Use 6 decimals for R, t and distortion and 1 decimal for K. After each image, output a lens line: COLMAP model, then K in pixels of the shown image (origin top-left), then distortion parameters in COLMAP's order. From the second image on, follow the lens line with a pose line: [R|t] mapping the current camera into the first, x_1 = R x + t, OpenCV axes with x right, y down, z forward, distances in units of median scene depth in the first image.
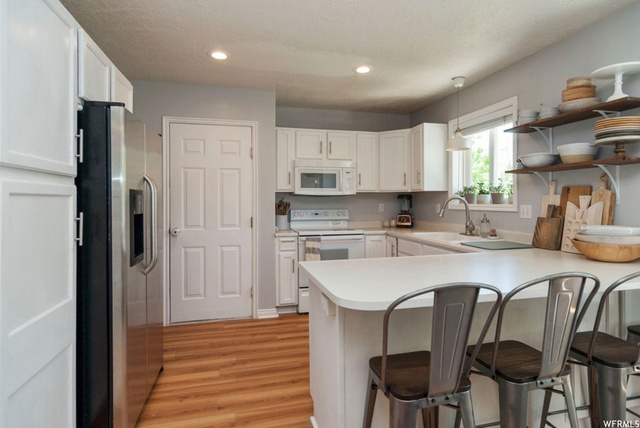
lens RADIAL K [[356.1, 0, 319.4], [0, 356.1, 202.4], [0, 0, 1]] dist [-0.000717, -0.000158]
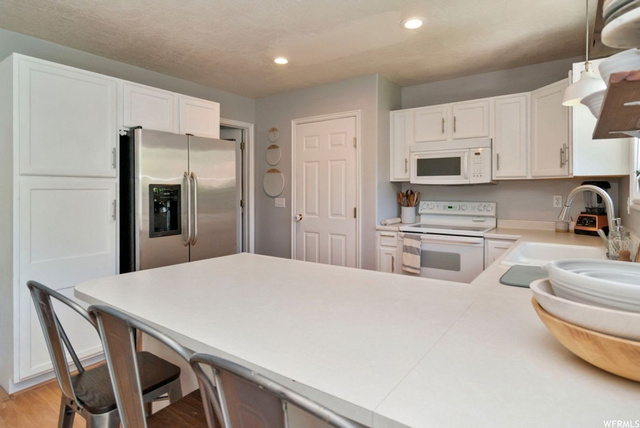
lens RADIAL K [[352.4, 0, 320.1], [0, 352.4, 189.6], [0, 0, 1]] dist [0.000254, 0.000067]
pose [[0.649773, 0.000891, -0.760128, 0.445335], [-0.003041, 0.999994, -0.001426, -0.006184], [0.760122, 0.003238, 0.649772, 0.265784]]
